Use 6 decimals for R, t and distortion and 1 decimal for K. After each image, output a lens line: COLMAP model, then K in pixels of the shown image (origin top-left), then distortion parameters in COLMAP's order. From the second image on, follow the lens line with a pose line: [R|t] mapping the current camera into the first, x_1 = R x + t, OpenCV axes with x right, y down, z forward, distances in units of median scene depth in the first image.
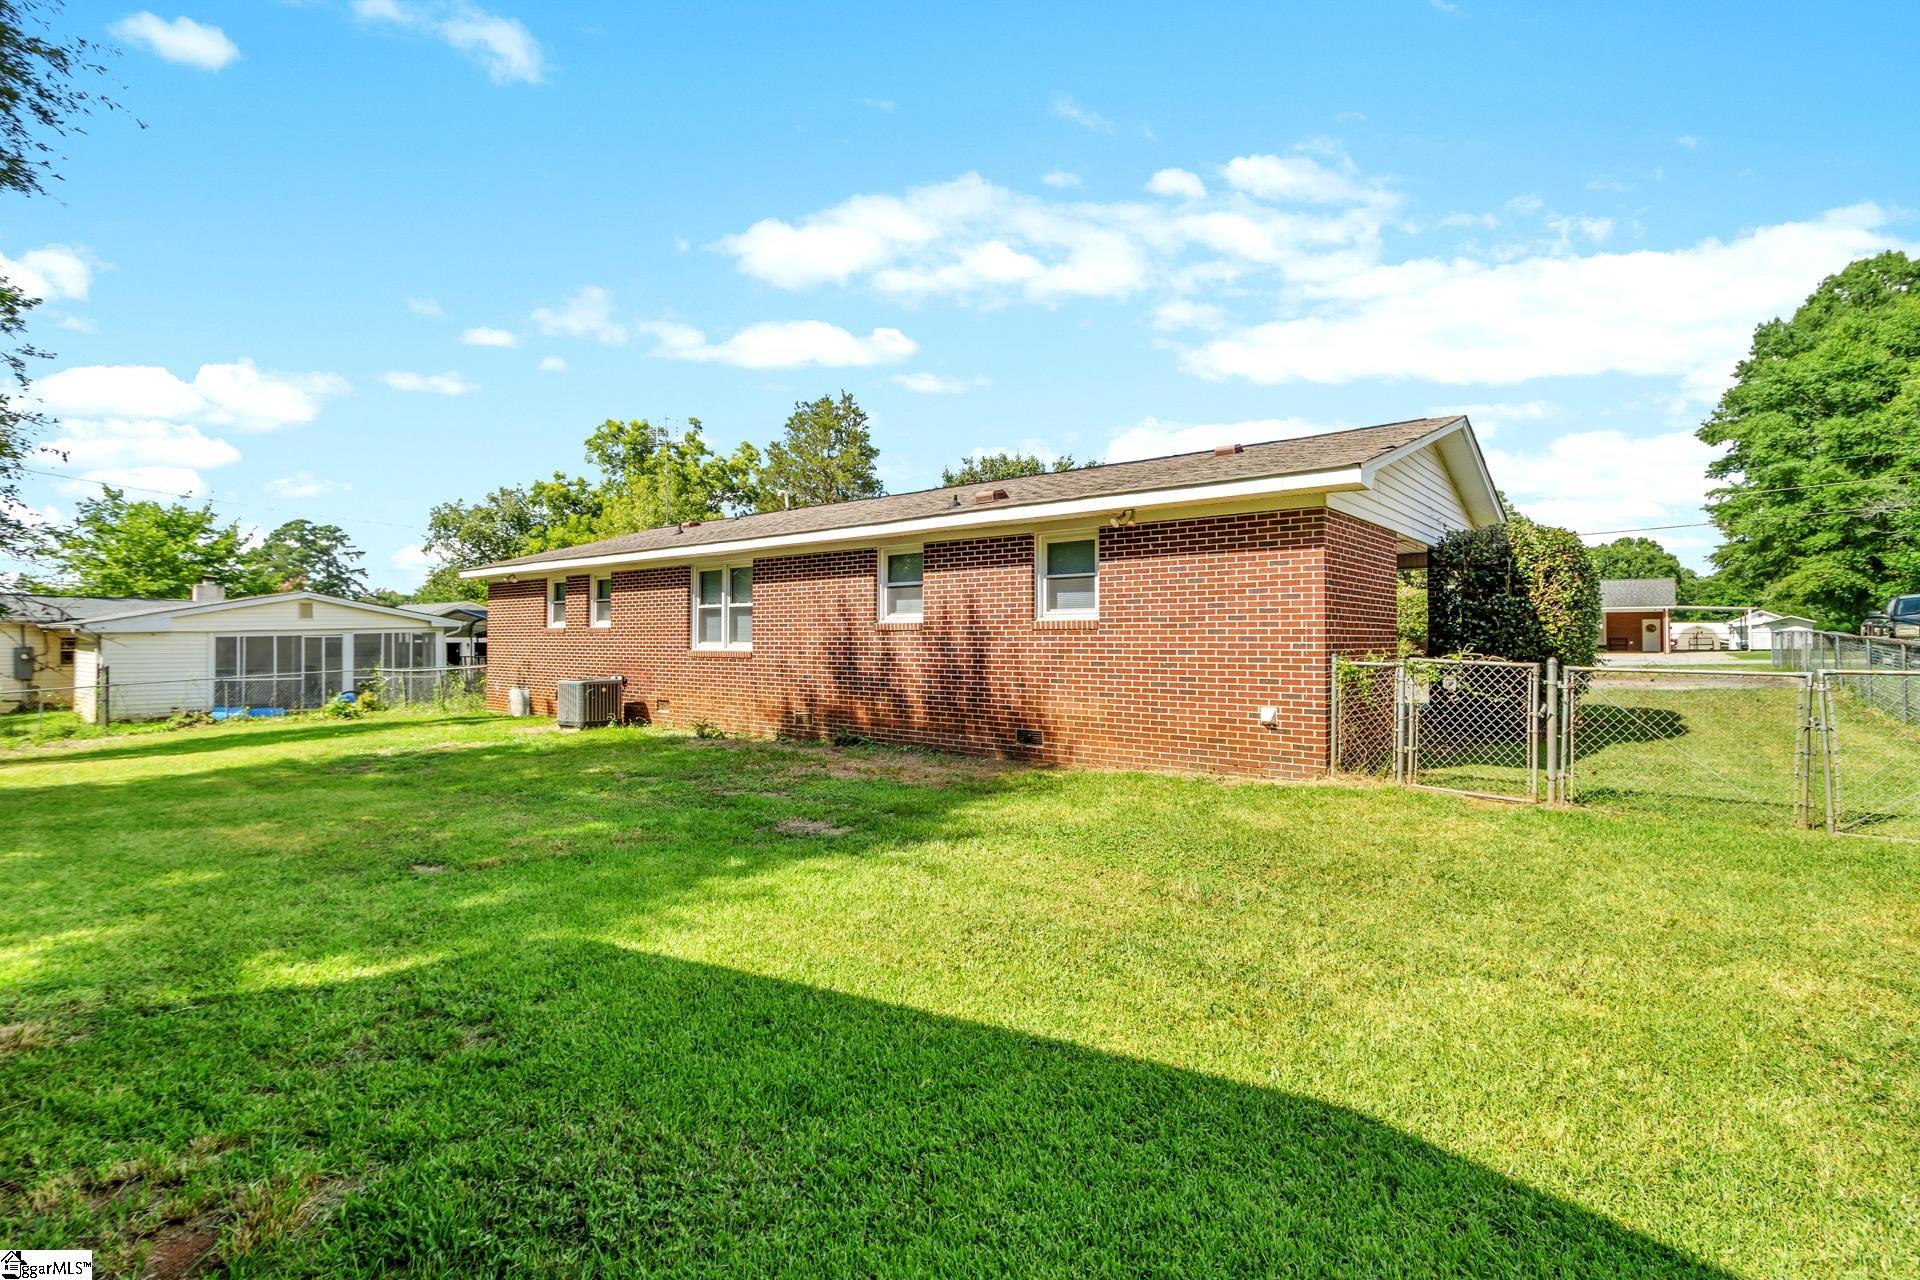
lens RADIAL K [[895.2, 0, 1008.1], [0, 895.2, 646.1], [0, 0, 1]] dist [-0.002717, -0.000920]
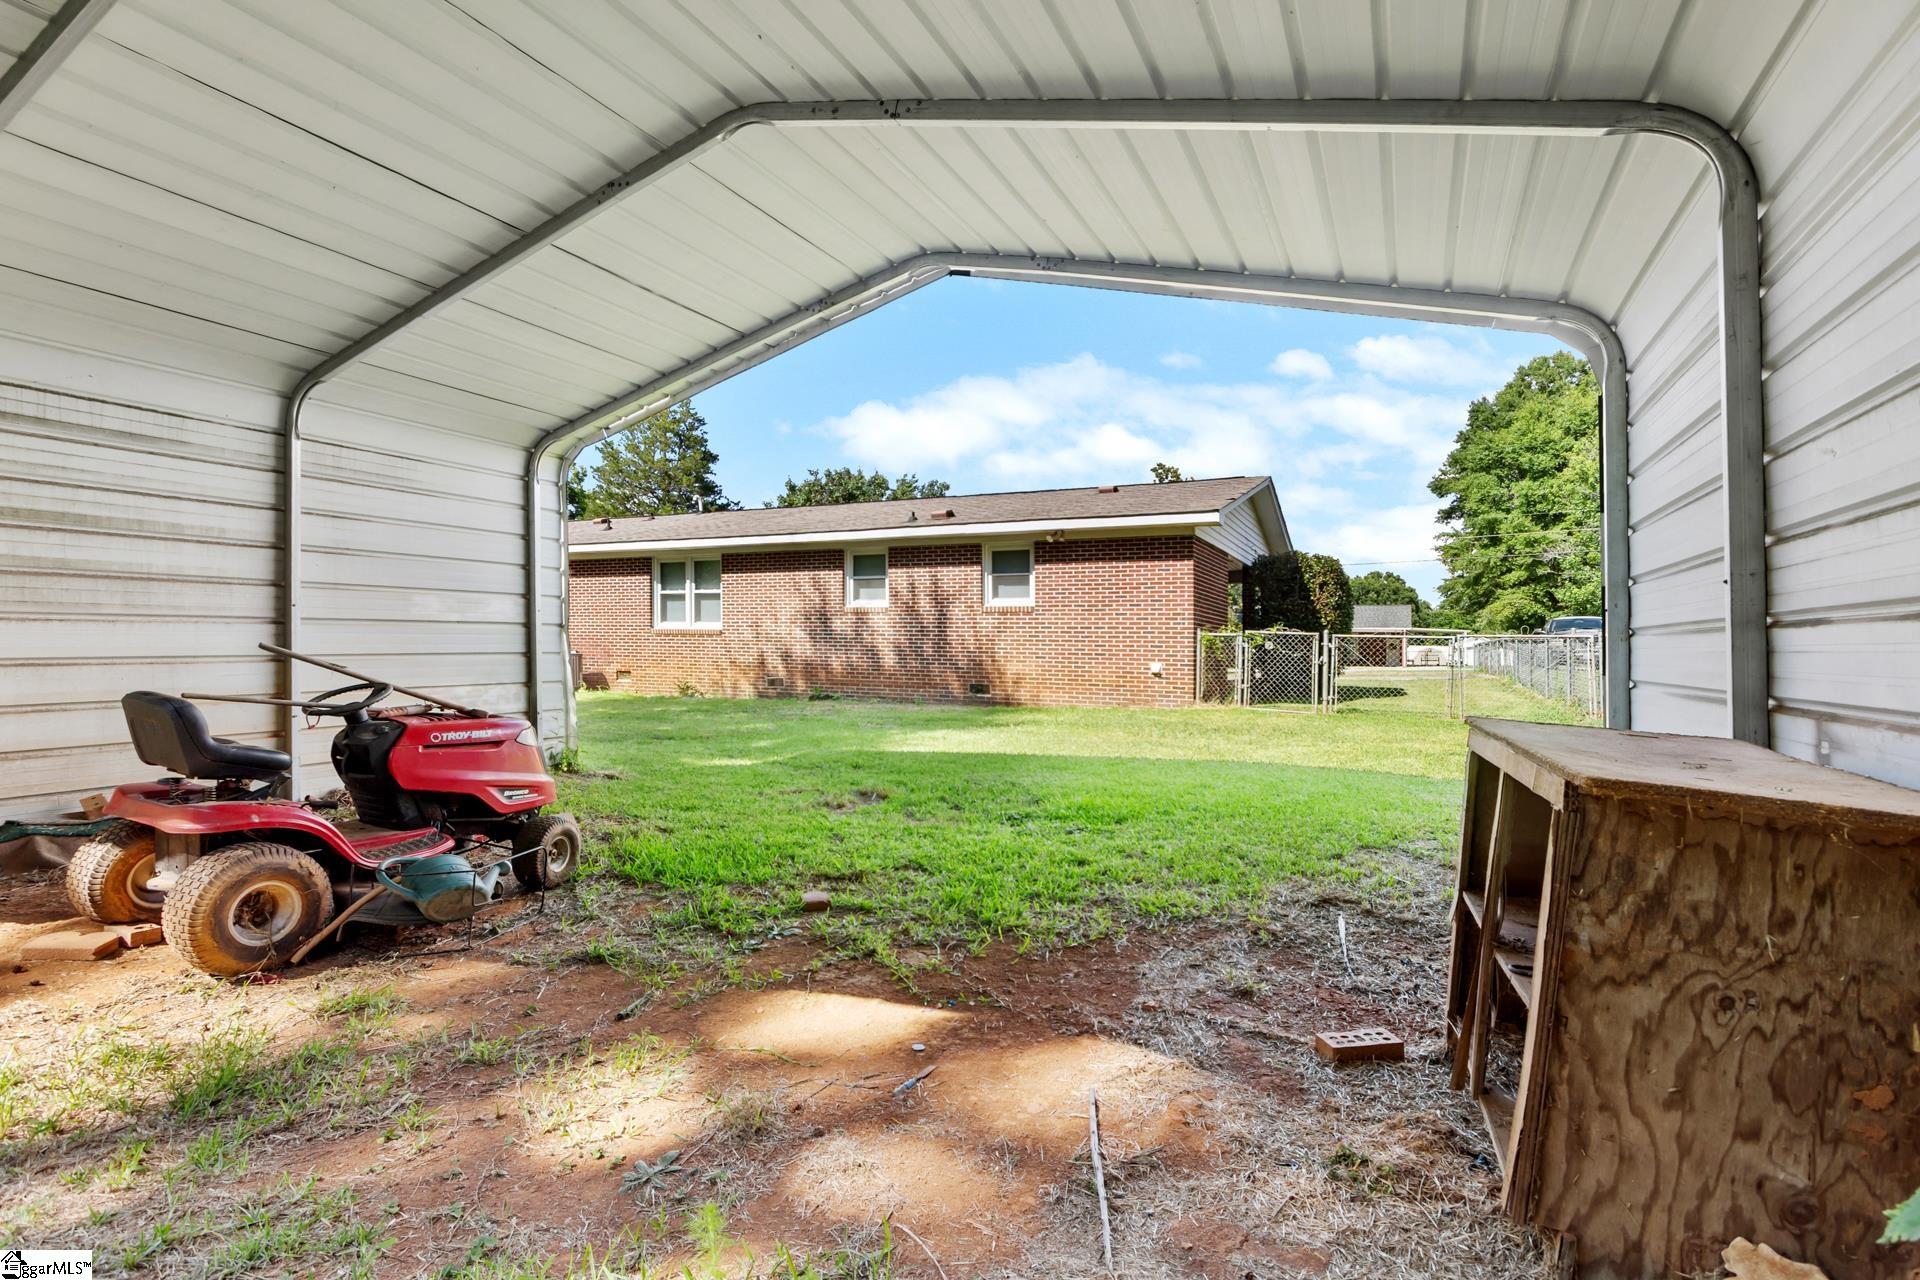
lens RADIAL K [[910.2, 0, 960.0], [0, 910.2, 640.0], [0, 0, 1]] dist [0.000899, -0.000315]
pose [[0.984152, 0.027254, 0.175220, -0.090938], [-0.023400, 0.999437, -0.024024, 0.021399], [-0.175777, 0.019543, 0.984236, -0.139178]]
